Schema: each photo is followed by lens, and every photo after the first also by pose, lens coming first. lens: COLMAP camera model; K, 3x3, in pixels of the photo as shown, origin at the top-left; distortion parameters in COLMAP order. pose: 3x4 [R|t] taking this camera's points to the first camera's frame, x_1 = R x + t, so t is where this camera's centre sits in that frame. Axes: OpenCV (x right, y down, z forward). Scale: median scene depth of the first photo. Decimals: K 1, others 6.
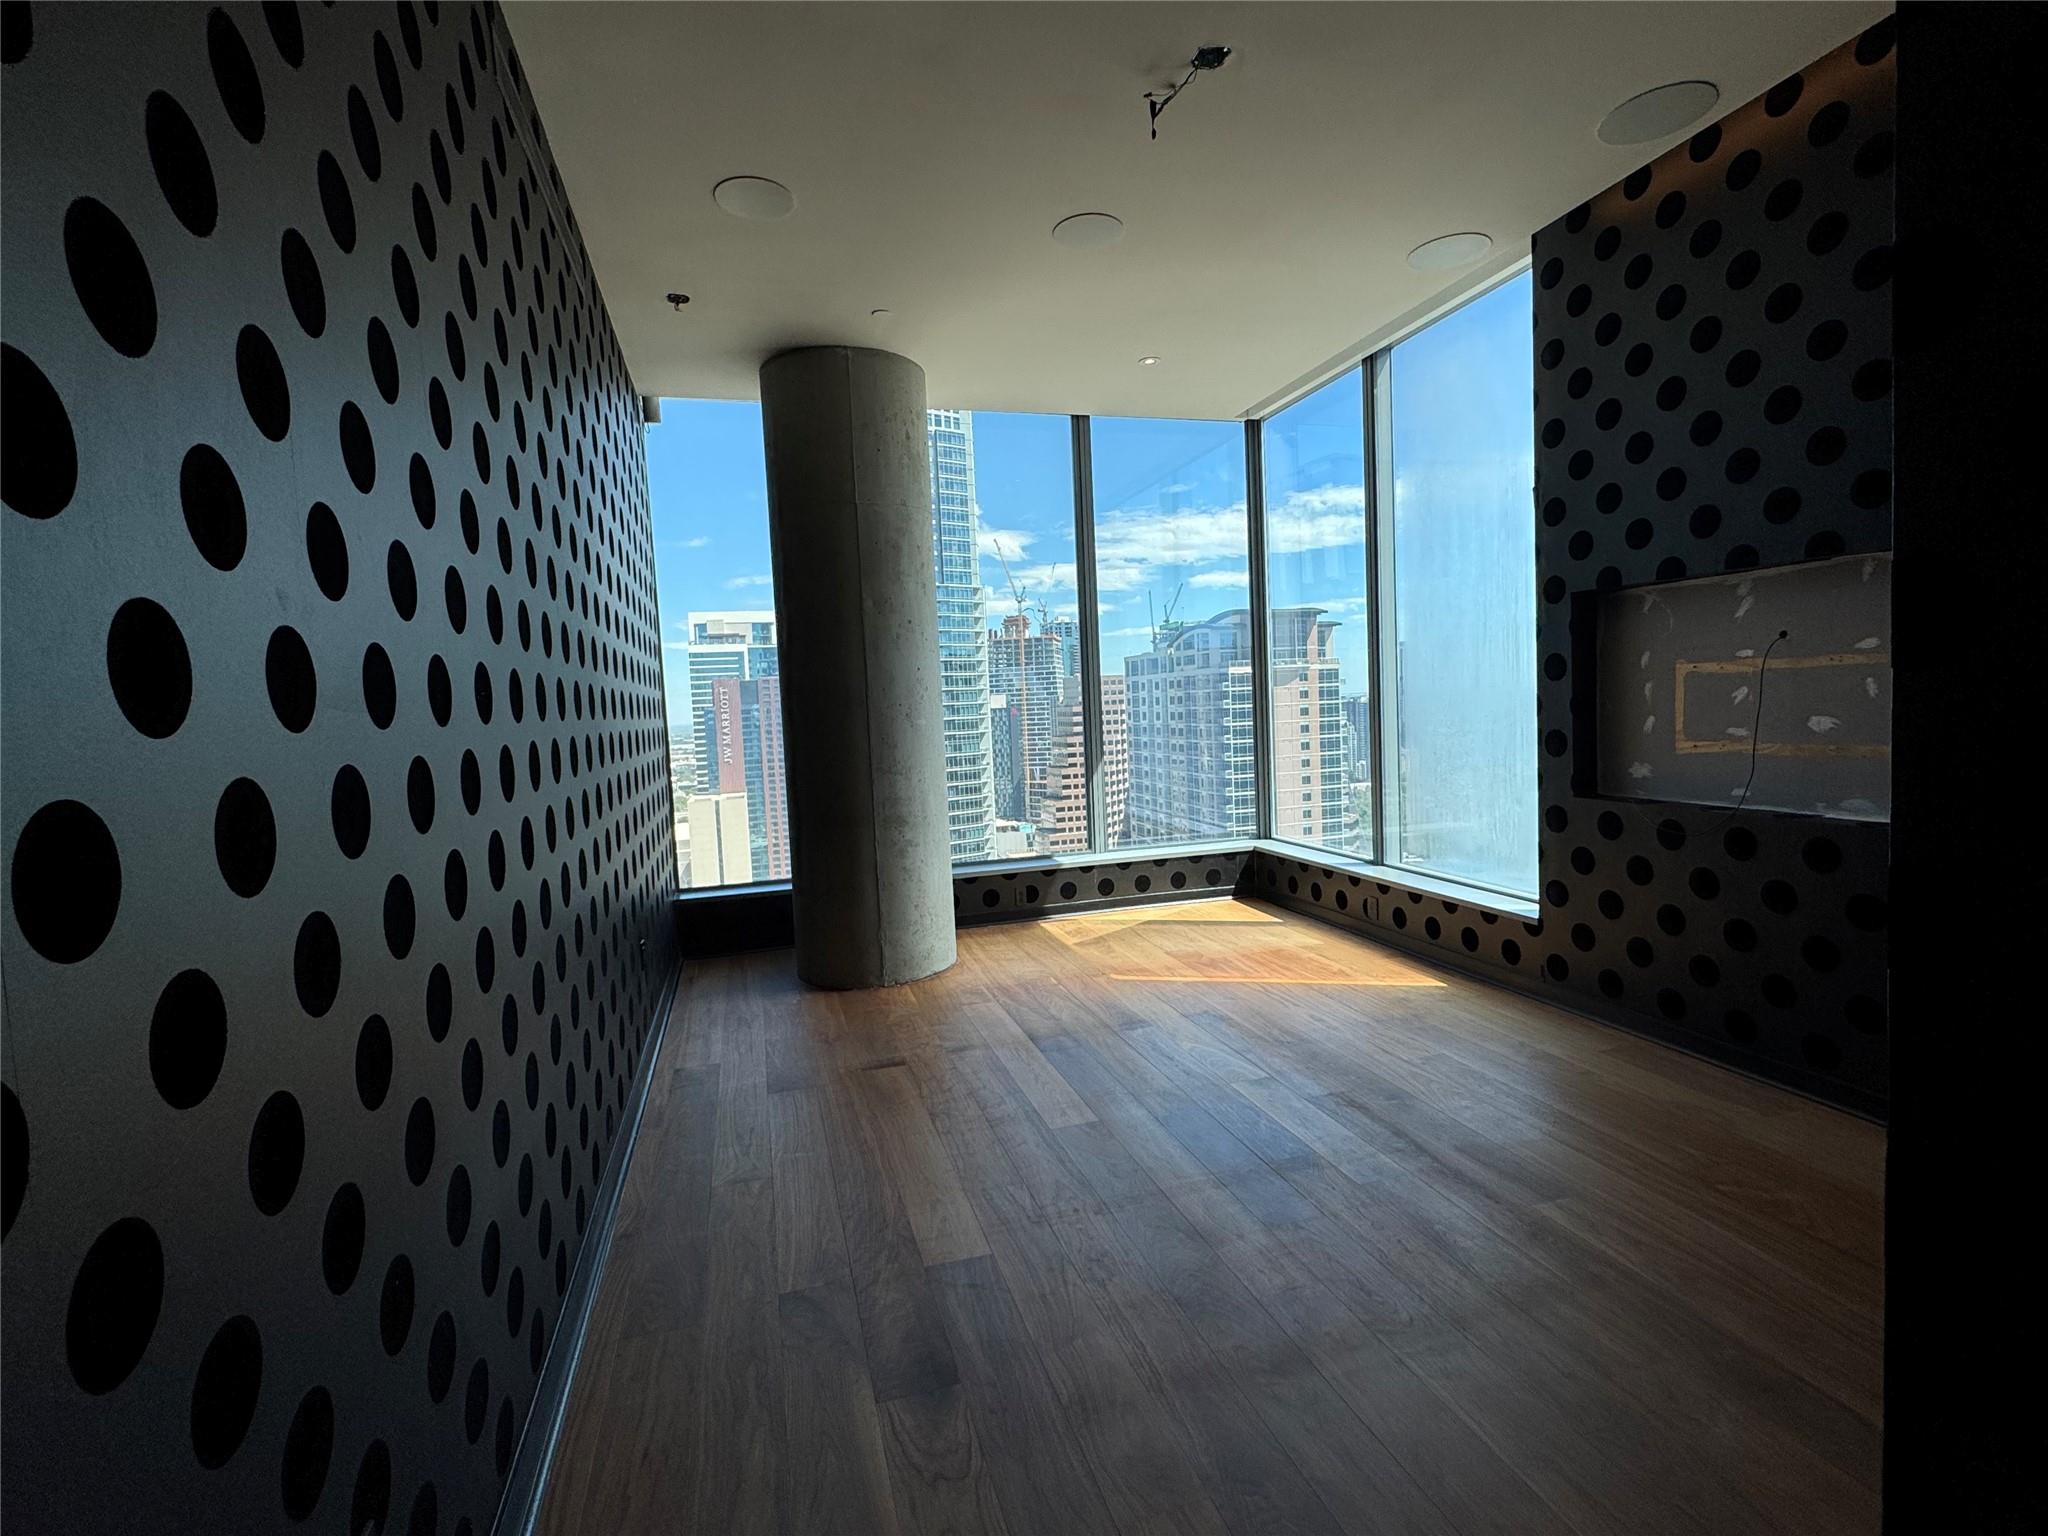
lens RADIAL K [[944.5, 0, 1027.7], [0, 944.5, 763.2], [0, 0, 1]] dist [-0.004422, 0.001843]
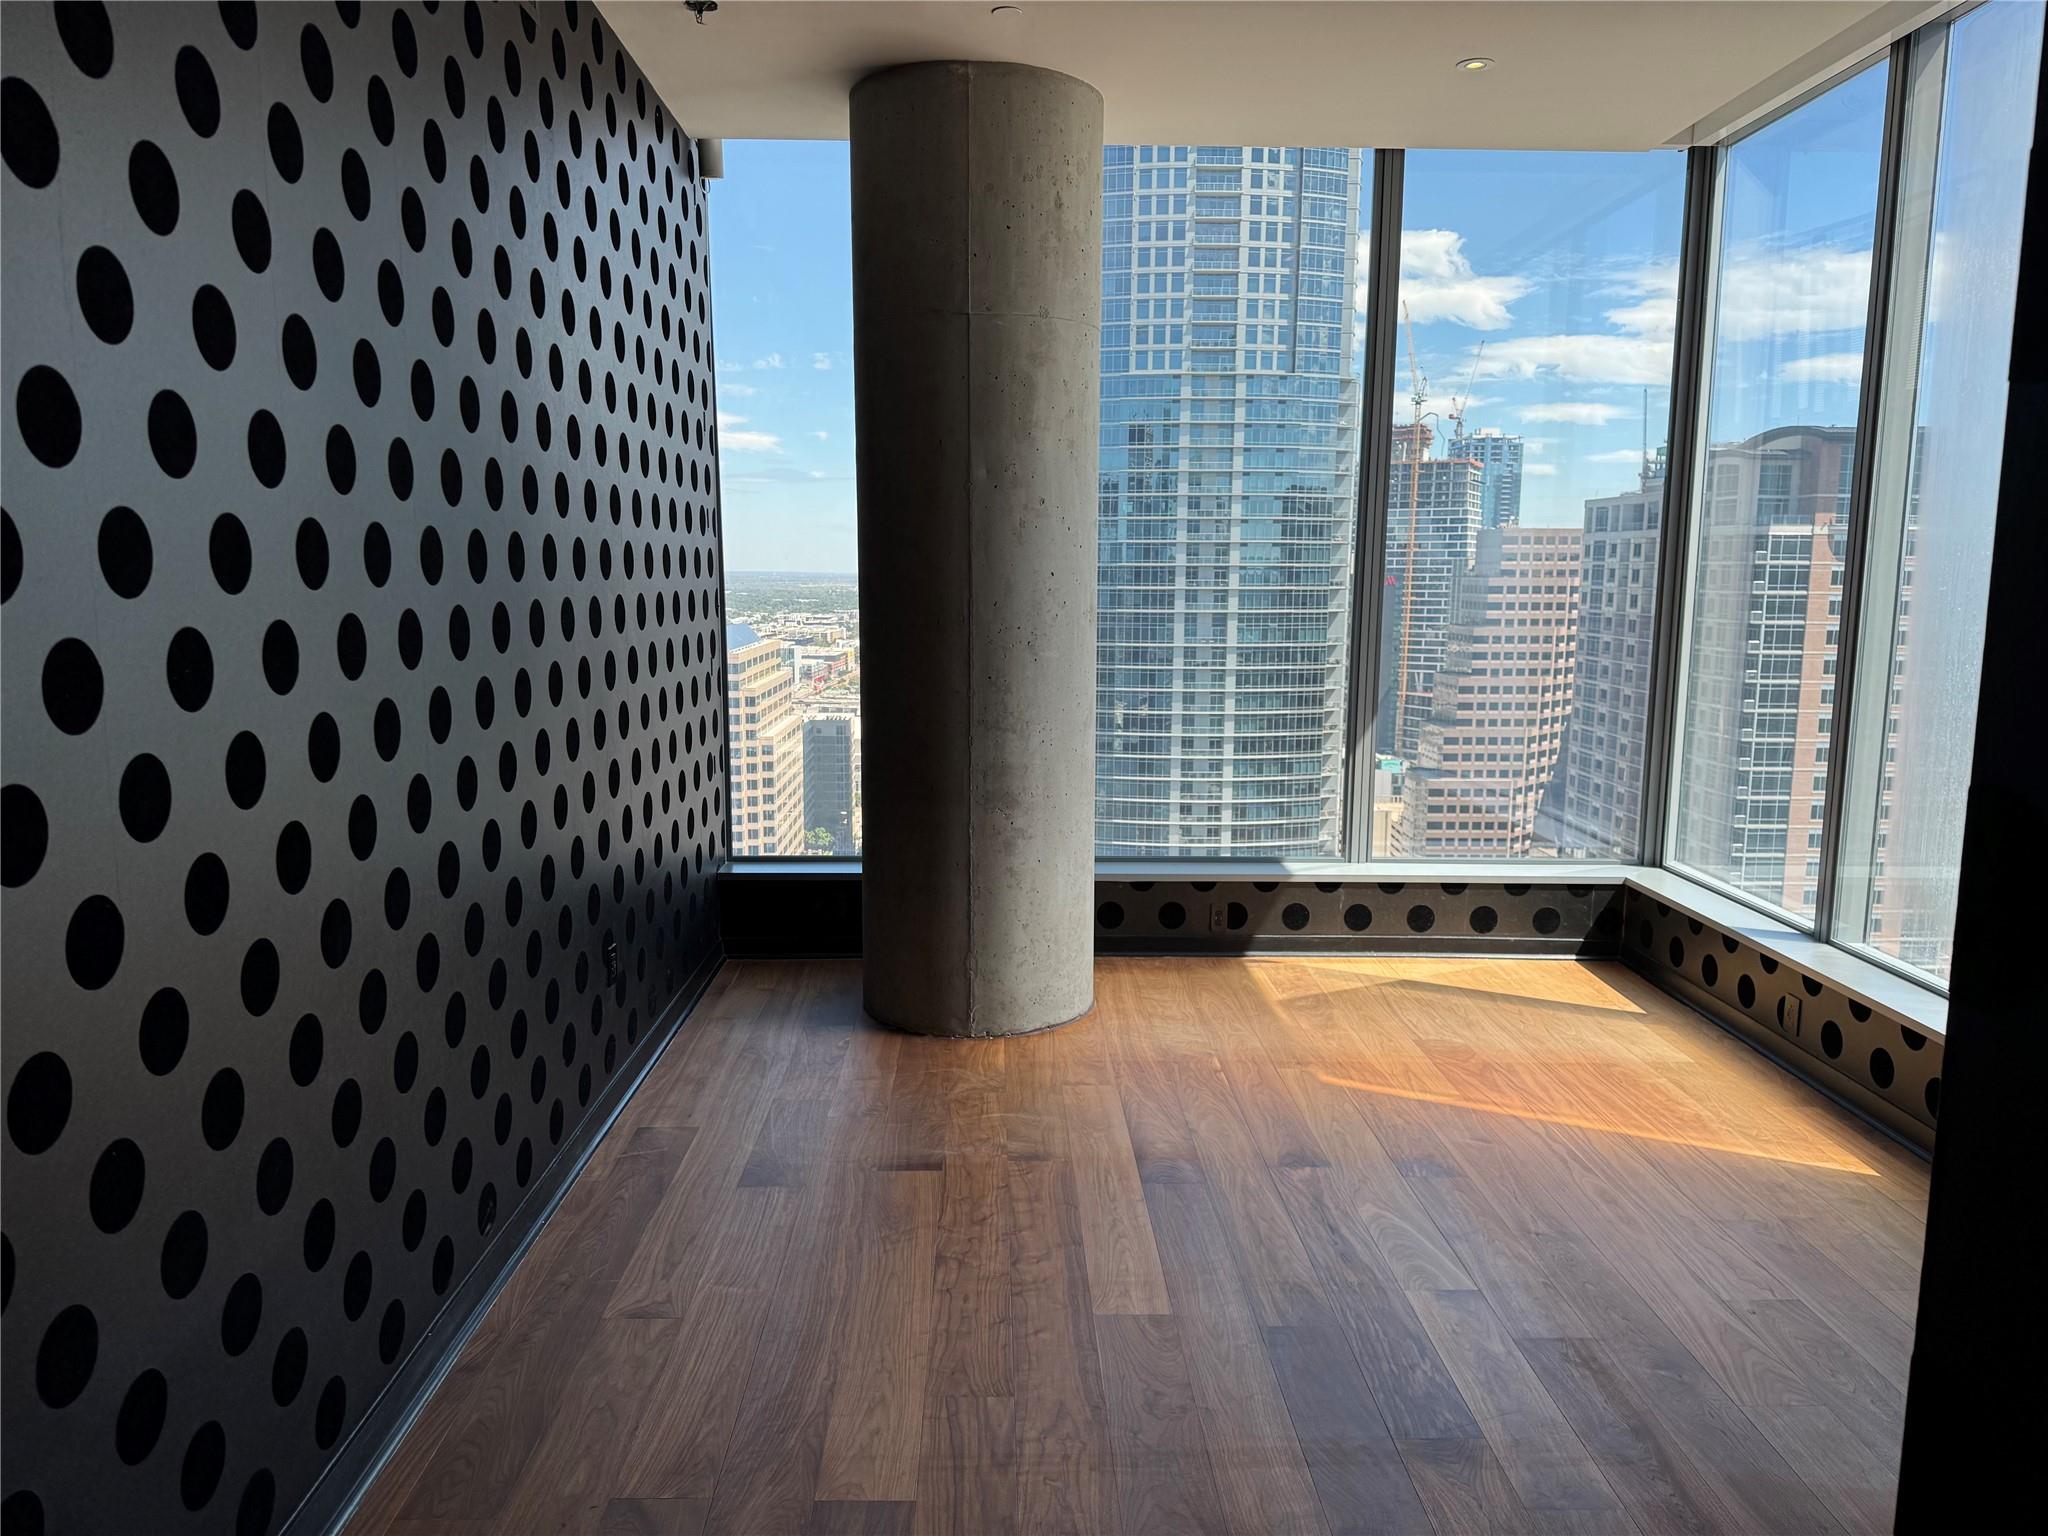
lens RADIAL K [[1425.6, 0, 1039.4], [0, 1425.6, 773.1], [0, 0, 1]] dist [0.085507, -0.112001]
pose [[0.965403, 0.088701, -0.245214, 0.136515], [-0.067039, 0.993185, 0.095333, -0.057096], [0.251999, -0.075596, 0.964770, 0.027260]]
